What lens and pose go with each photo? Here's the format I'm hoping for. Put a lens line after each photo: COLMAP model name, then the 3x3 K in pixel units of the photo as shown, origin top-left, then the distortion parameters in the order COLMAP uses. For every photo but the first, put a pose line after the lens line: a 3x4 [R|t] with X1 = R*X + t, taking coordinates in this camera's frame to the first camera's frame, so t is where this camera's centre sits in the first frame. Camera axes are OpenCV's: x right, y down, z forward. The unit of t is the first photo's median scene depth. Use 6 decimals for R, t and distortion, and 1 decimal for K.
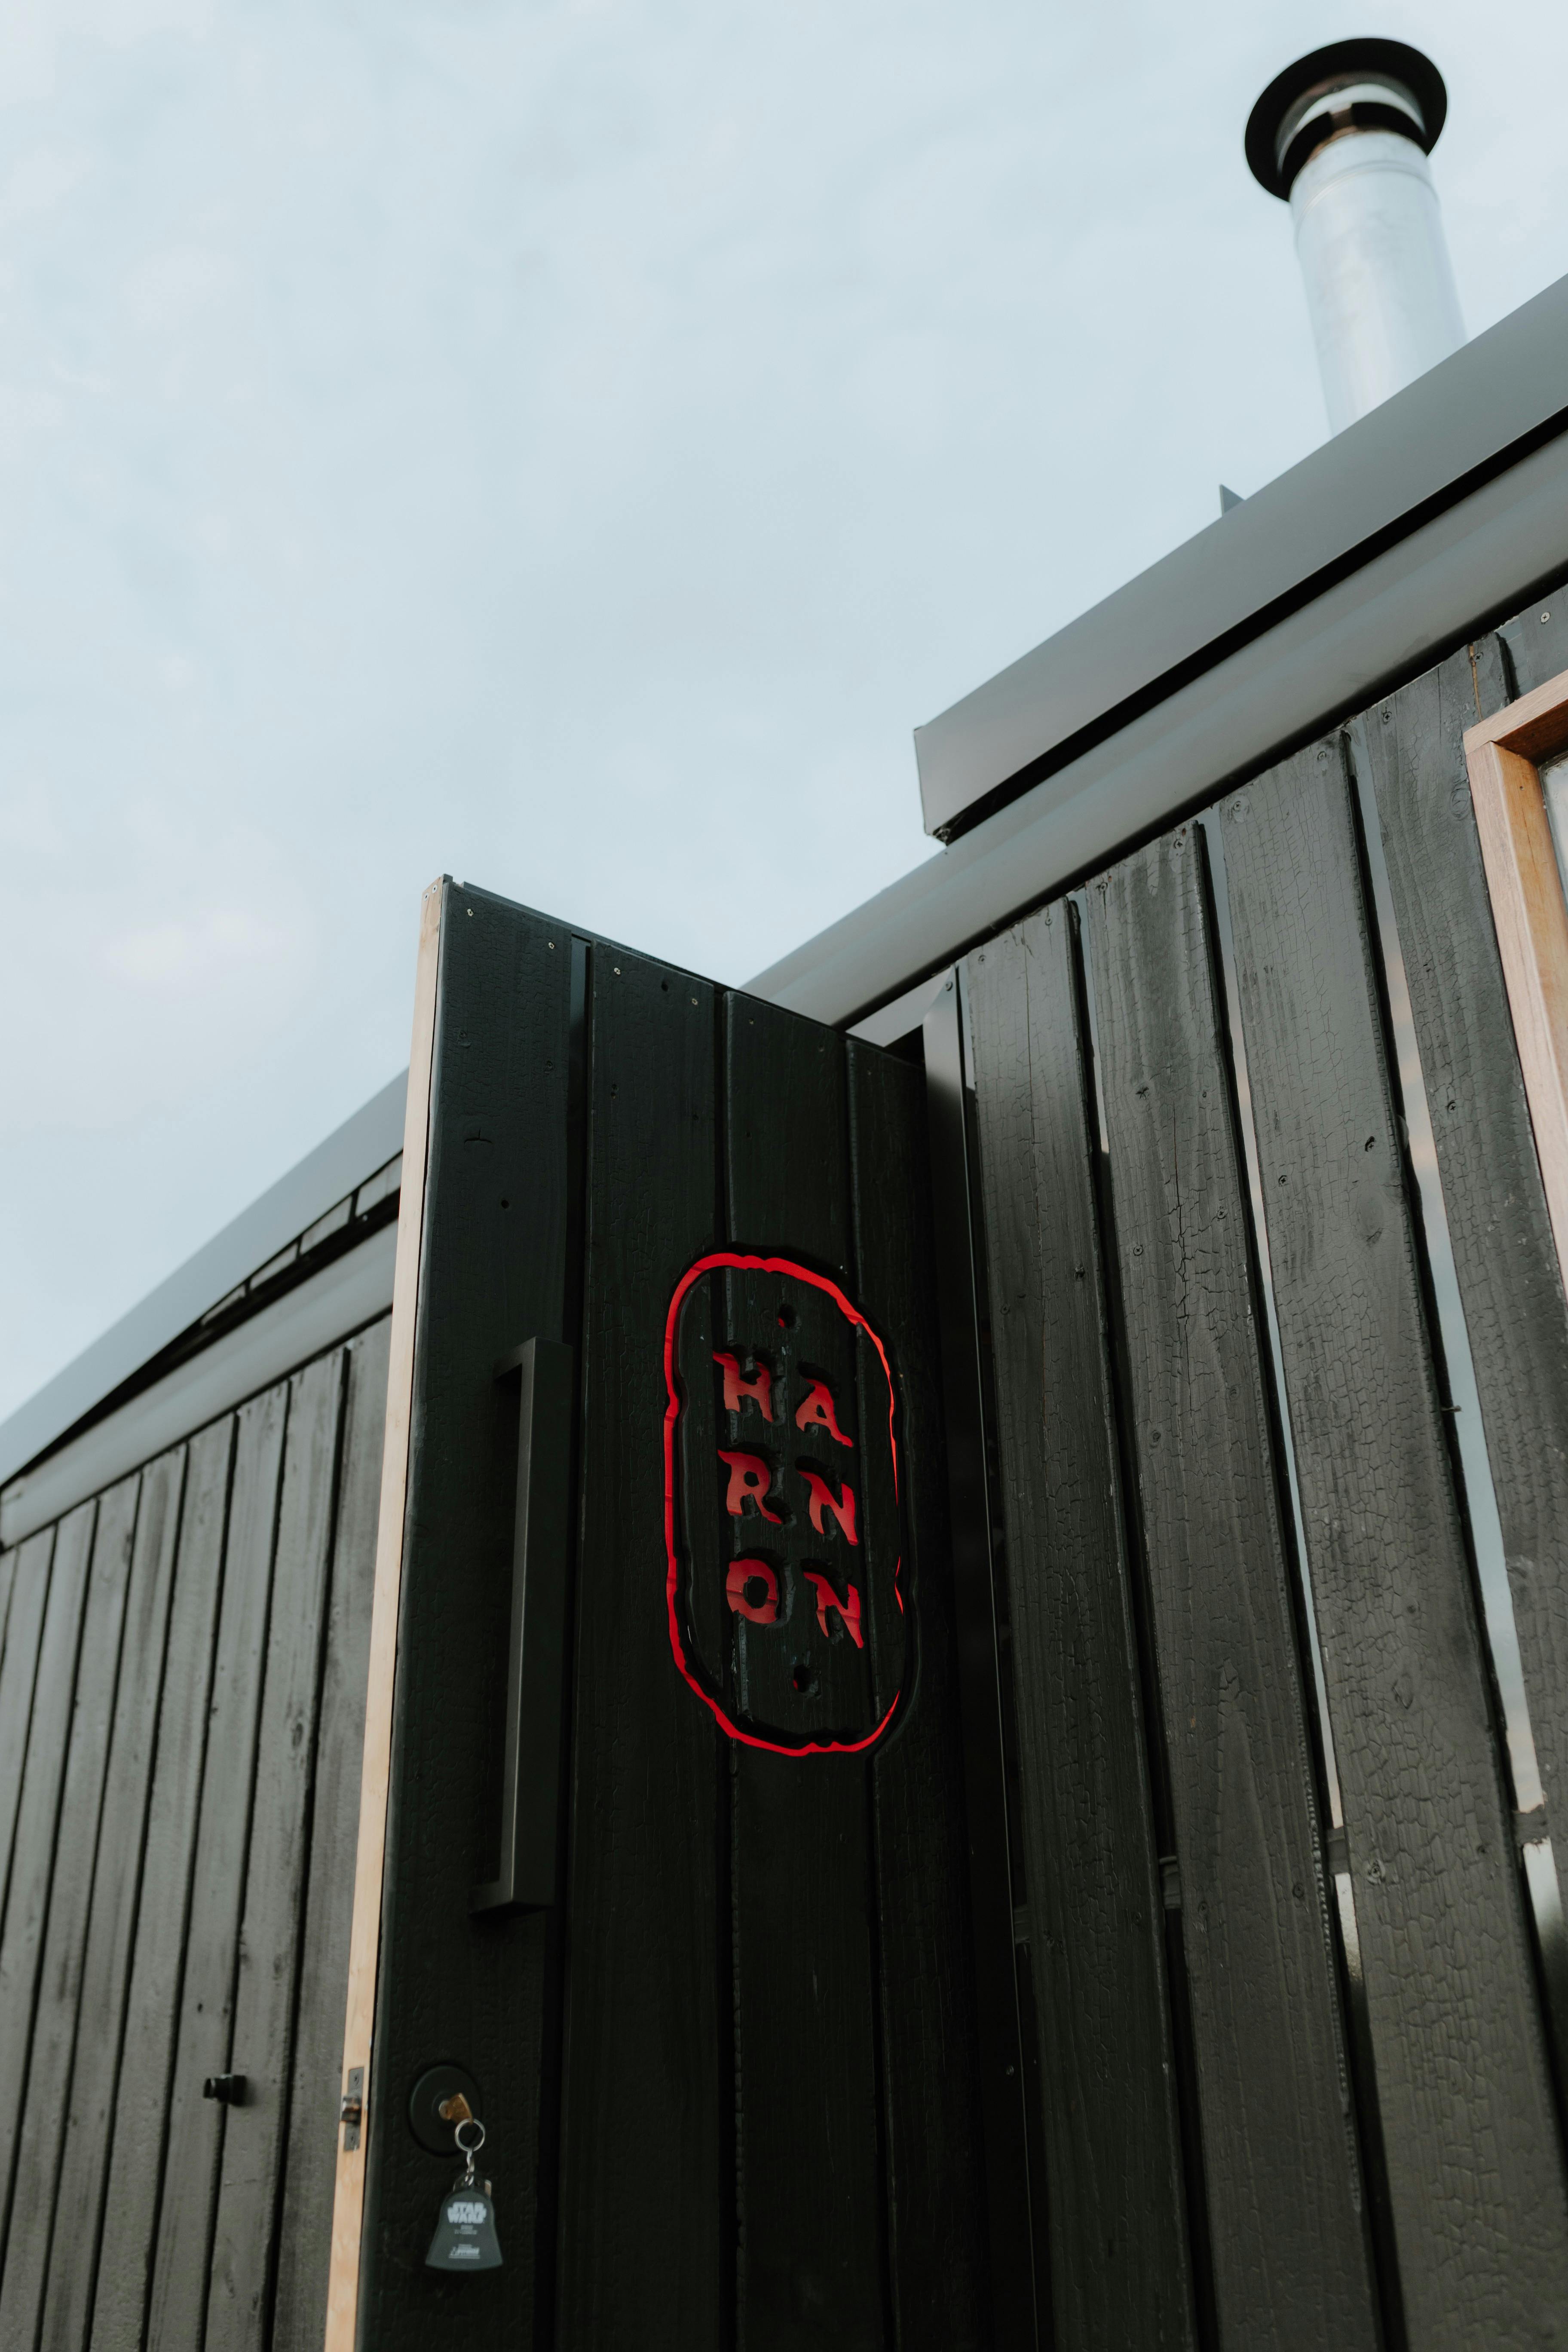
lens RADIAL K [[2242.4, 0, 784.0], [0, 2242.4, 1176.0], [0, 0, 1]] dist [-0.003502, 0.001545]
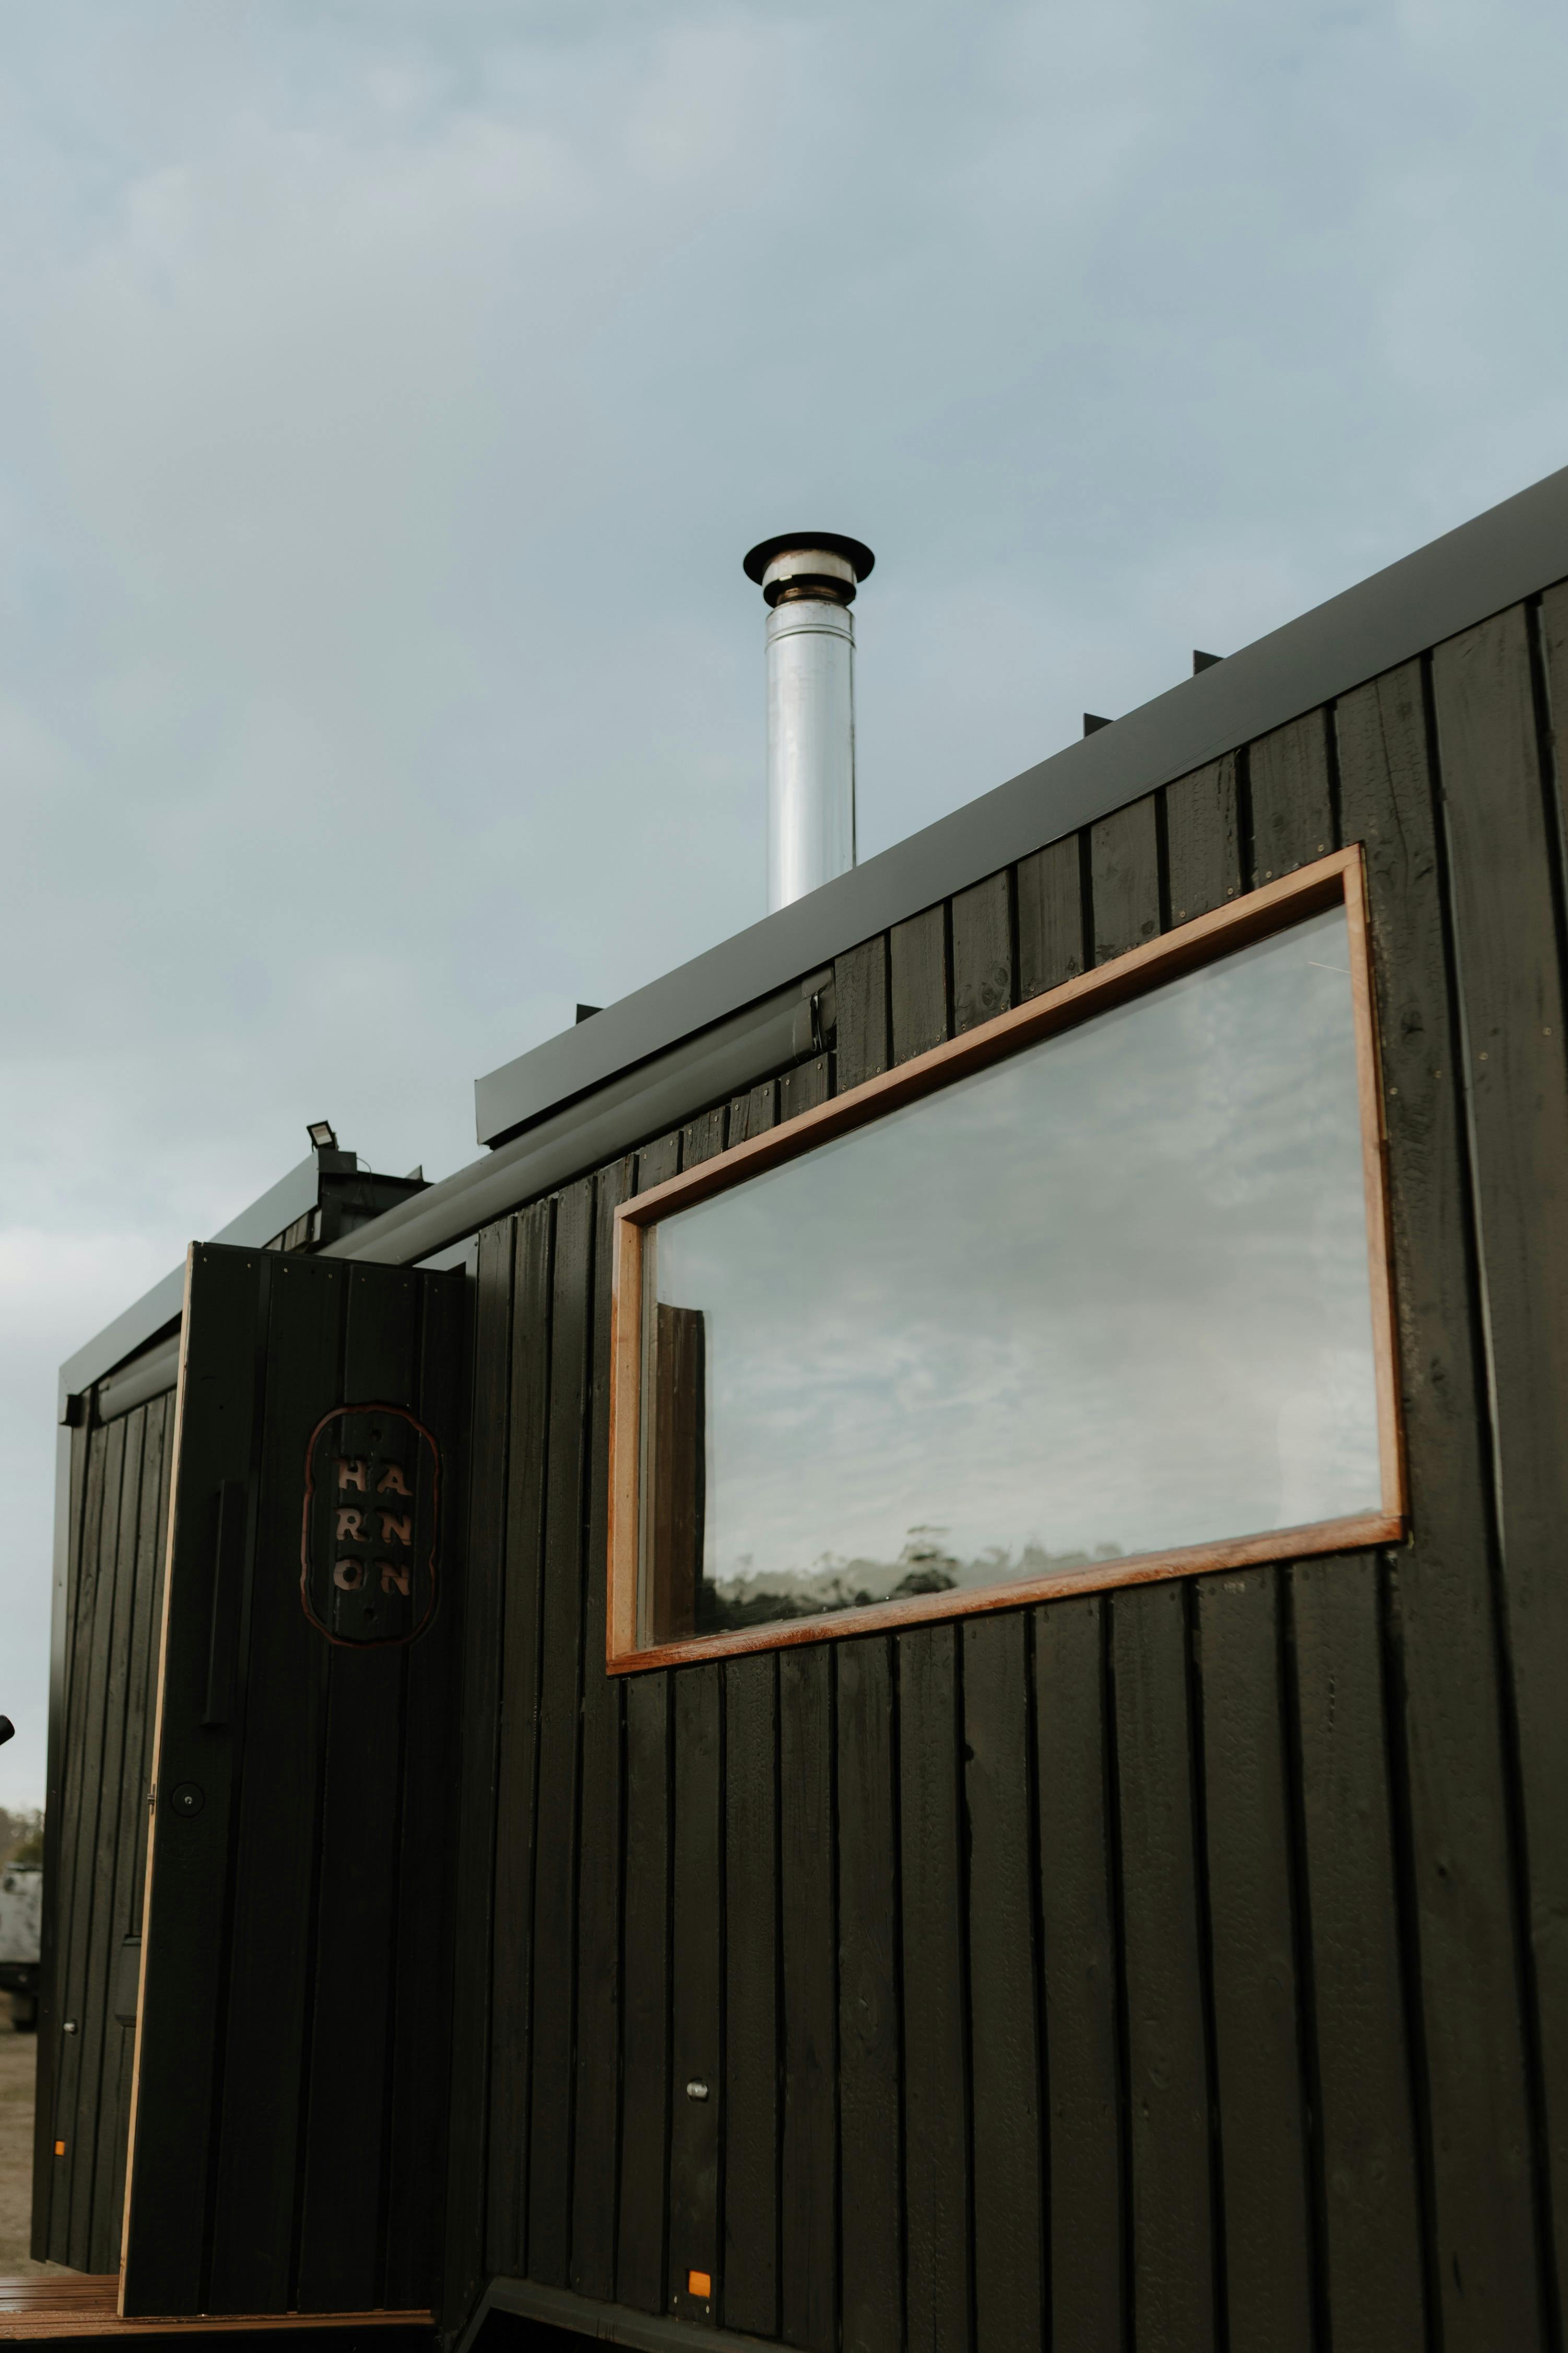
lens RADIAL K [[2713.1, 0, 784.0], [0, 2713.1, 1176.5], [0, 0, 1]] dist [-0.023080, -0.015281]
pose [[0.987731, -0.018600, -0.155054, 0.777117], [0.049462, 0.979025, 0.197644, -0.656145], [0.148126, -0.202888, 0.967933, -1.329538]]
